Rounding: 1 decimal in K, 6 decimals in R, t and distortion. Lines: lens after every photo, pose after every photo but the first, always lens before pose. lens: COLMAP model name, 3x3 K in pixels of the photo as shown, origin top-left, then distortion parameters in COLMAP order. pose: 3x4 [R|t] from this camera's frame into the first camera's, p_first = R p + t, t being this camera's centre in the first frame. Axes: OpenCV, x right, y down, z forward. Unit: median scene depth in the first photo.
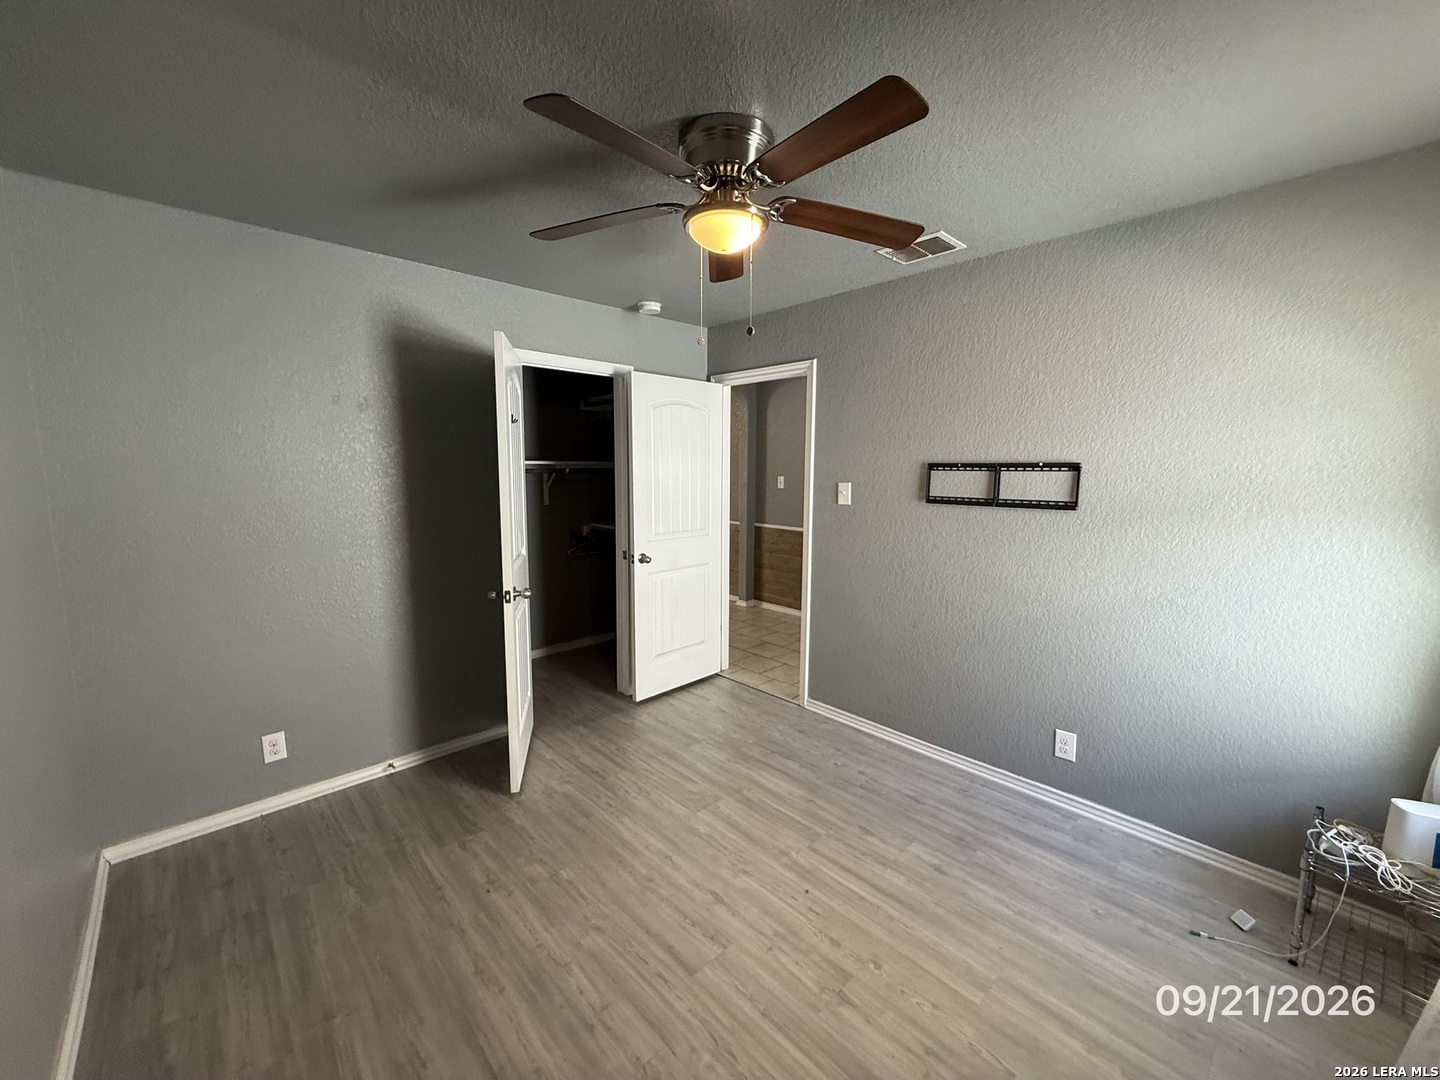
lens RADIAL K [[571.4, 0, 719.3], [0, 571.4, 535.2], [0, 0, 1]] dist [0.000339, 0.000597]
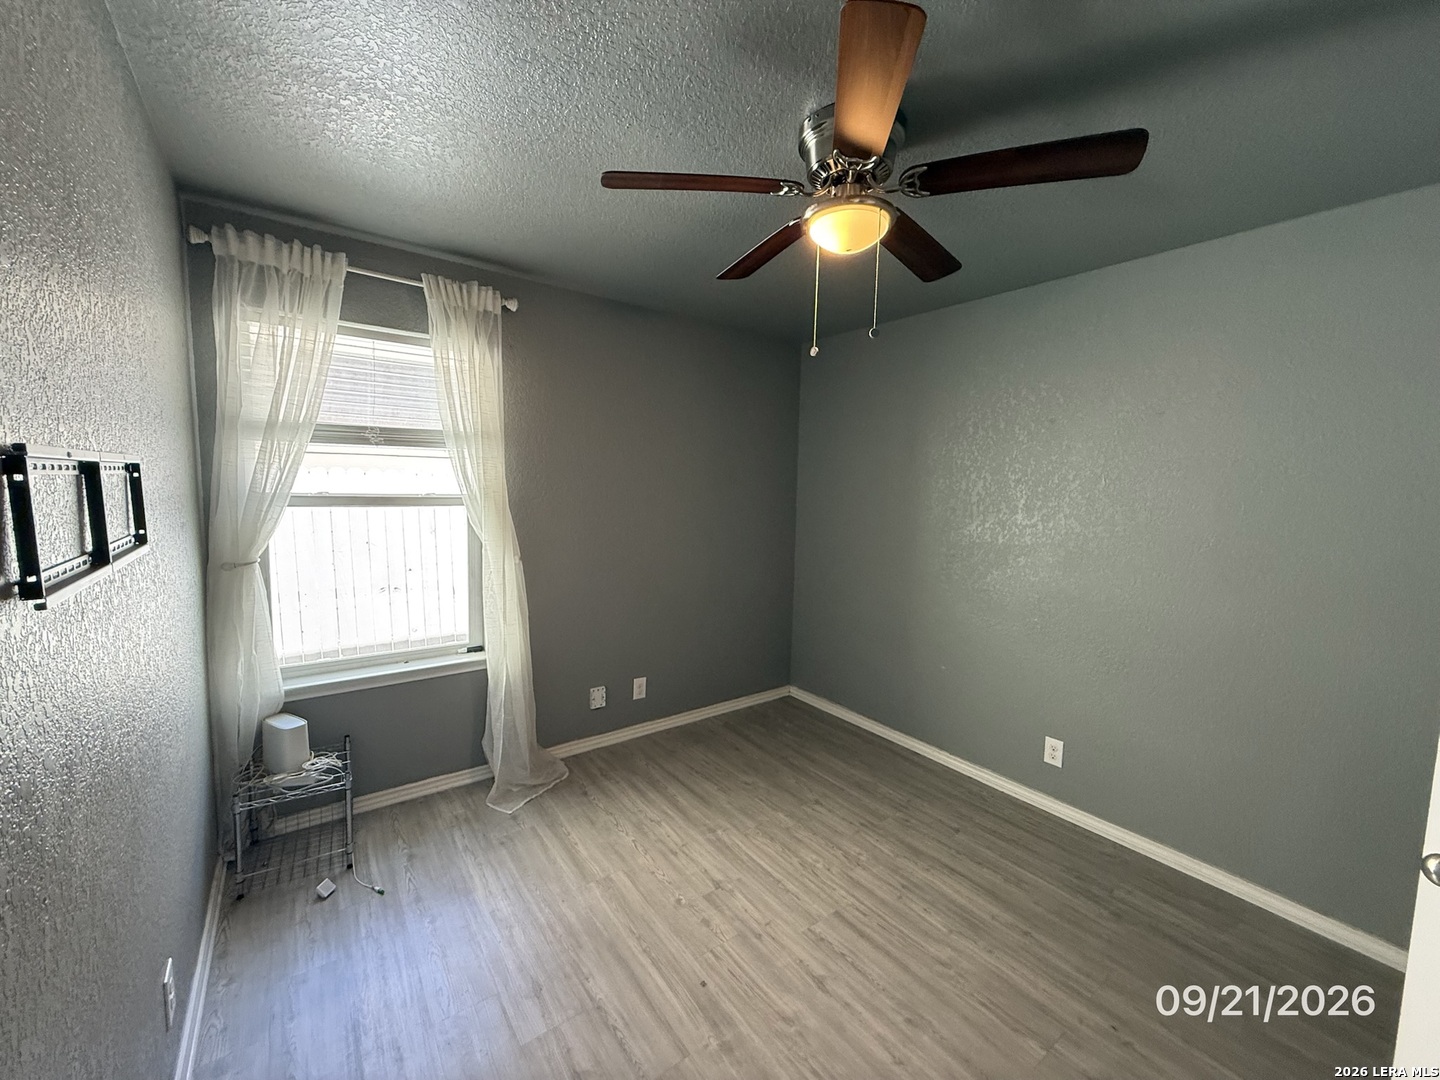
lens RADIAL K [[571.4, 0, 720.6], [0, 571.4, 537.0], [0, 0, 1]] dist [0.000339, 0.000597]
pose [[-0.993043, -0.036303, 0.112012, 0.083350], [-0.011307, 0.976290, 0.216170, -0.234023], [-0.117204, 0.213399, -0.969909, 1.931316]]
